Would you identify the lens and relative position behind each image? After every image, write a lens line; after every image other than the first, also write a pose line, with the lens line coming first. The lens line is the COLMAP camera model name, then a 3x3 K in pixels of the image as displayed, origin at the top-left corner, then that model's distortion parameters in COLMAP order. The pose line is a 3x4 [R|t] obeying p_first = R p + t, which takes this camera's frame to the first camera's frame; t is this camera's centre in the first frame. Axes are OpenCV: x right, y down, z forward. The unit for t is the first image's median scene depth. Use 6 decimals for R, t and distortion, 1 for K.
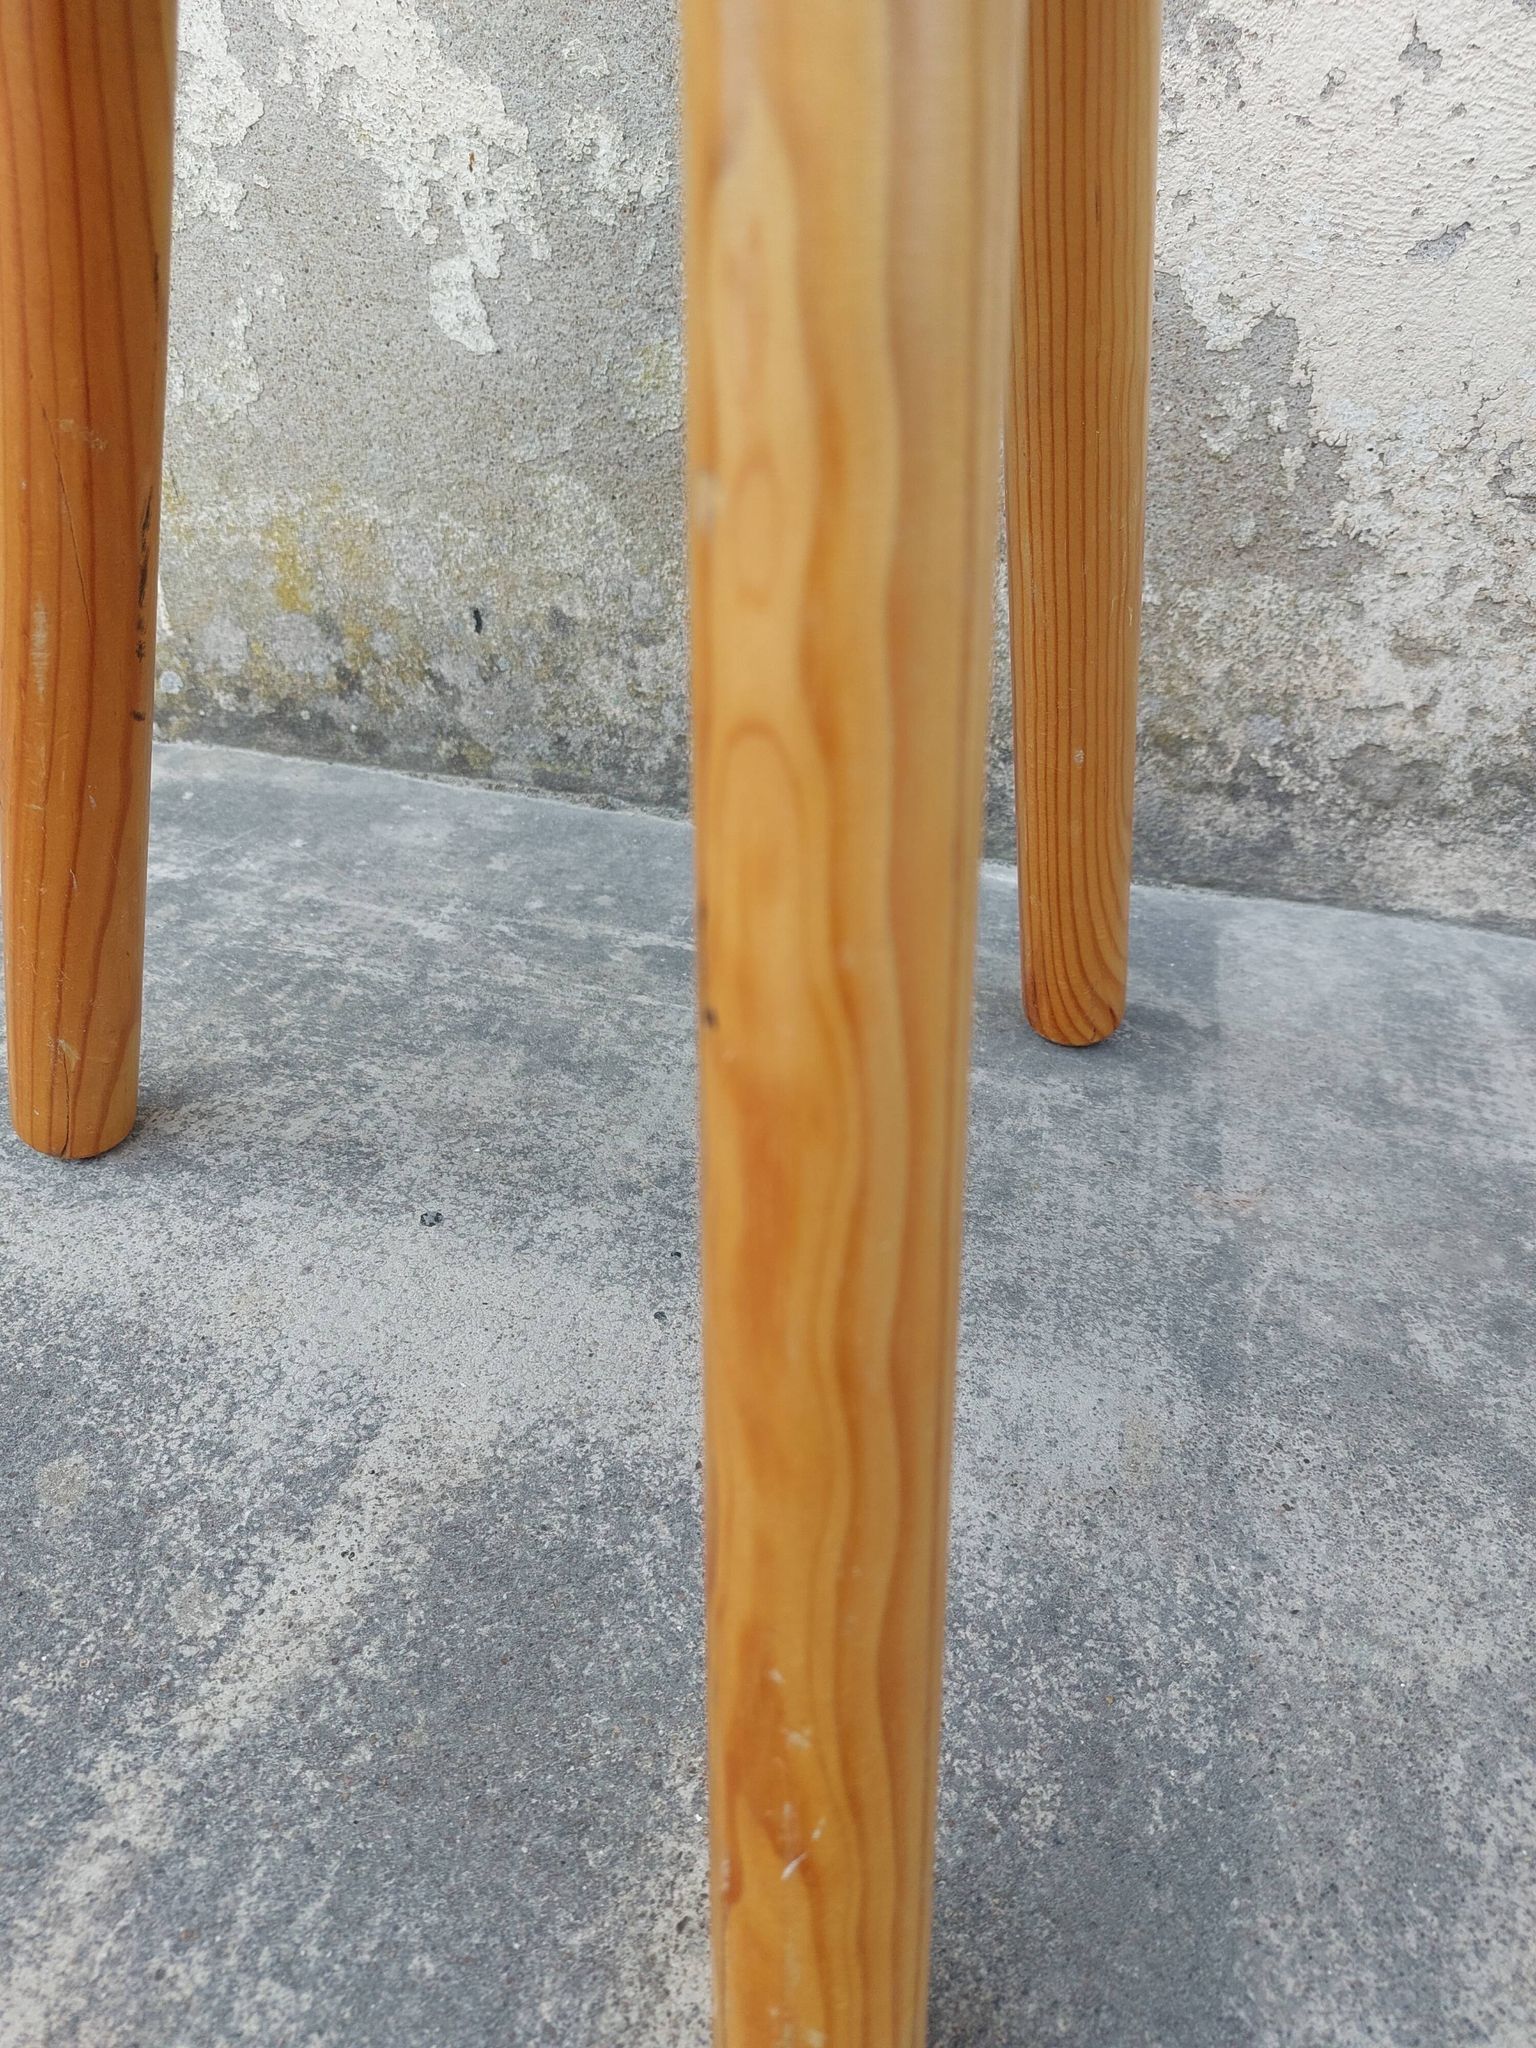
lens RADIAL K [[1501.7, 0, 774.6], [0, 1501.7, 1042.5], [0, 0, 1]] dist [0.022941, -0.032573]
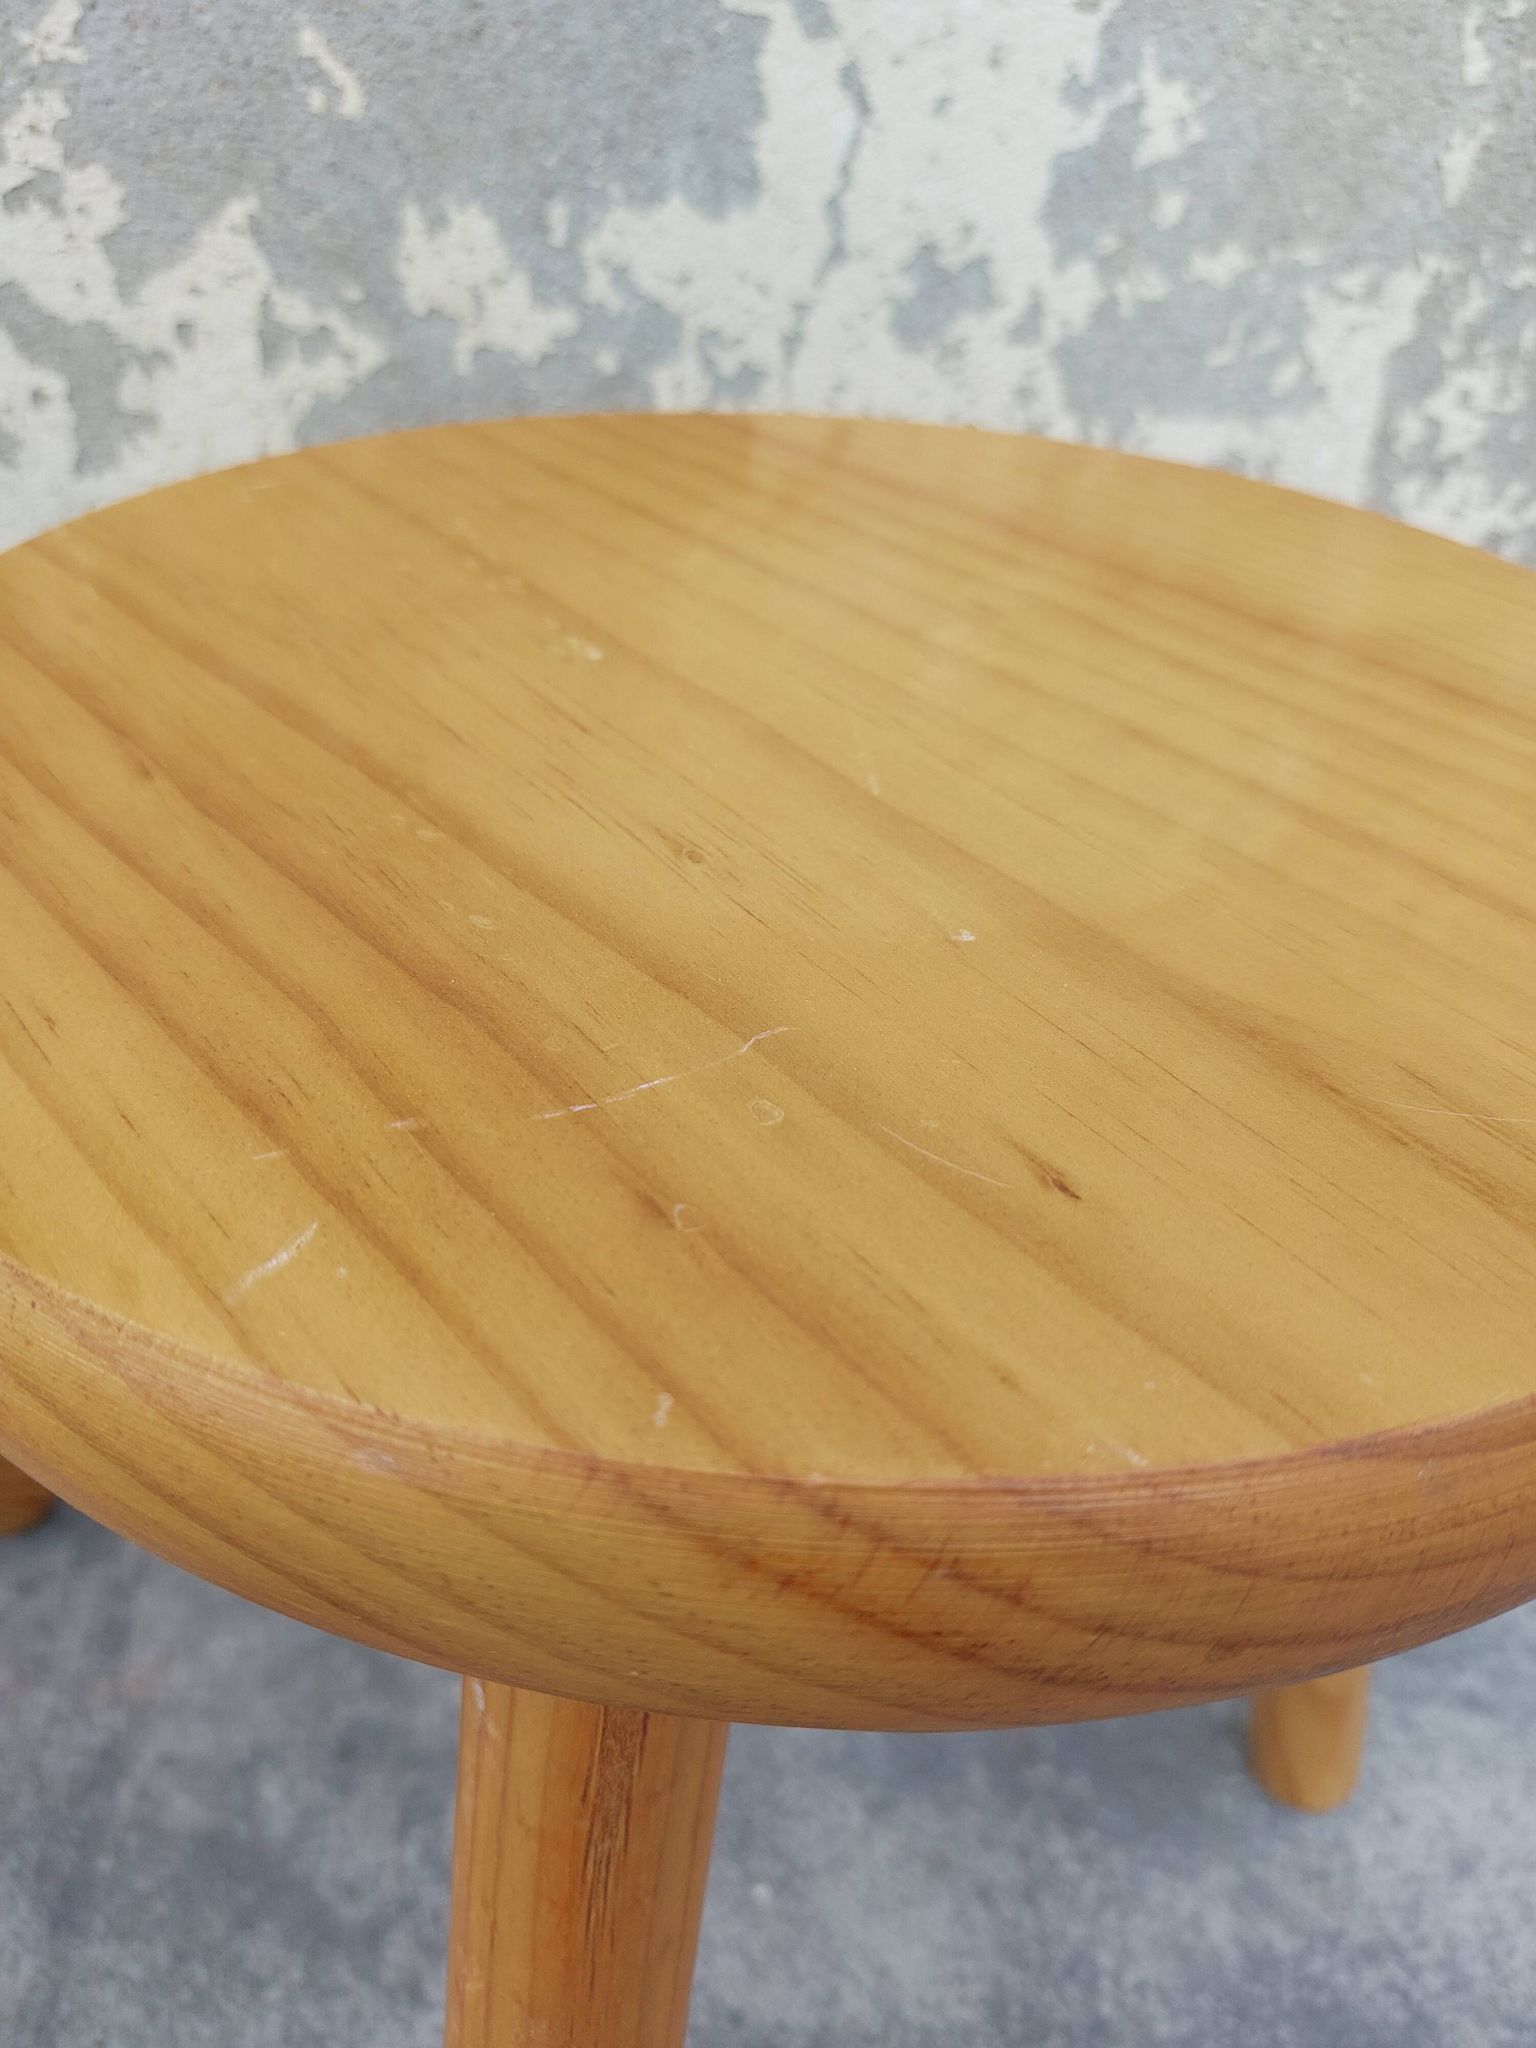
lens RADIAL K [[1551.7, 0, 796.1], [0, 1551.7, 1047.6], [0, 0, 1]] dist [-0.001125, -0.024660]
pose [[0.932156, -0.227043, 0.282023, 0.533262], [0.214316, 0.973833, 0.075616, -0.324596], [-0.291811, -0.010044, 0.956423, -0.220069]]
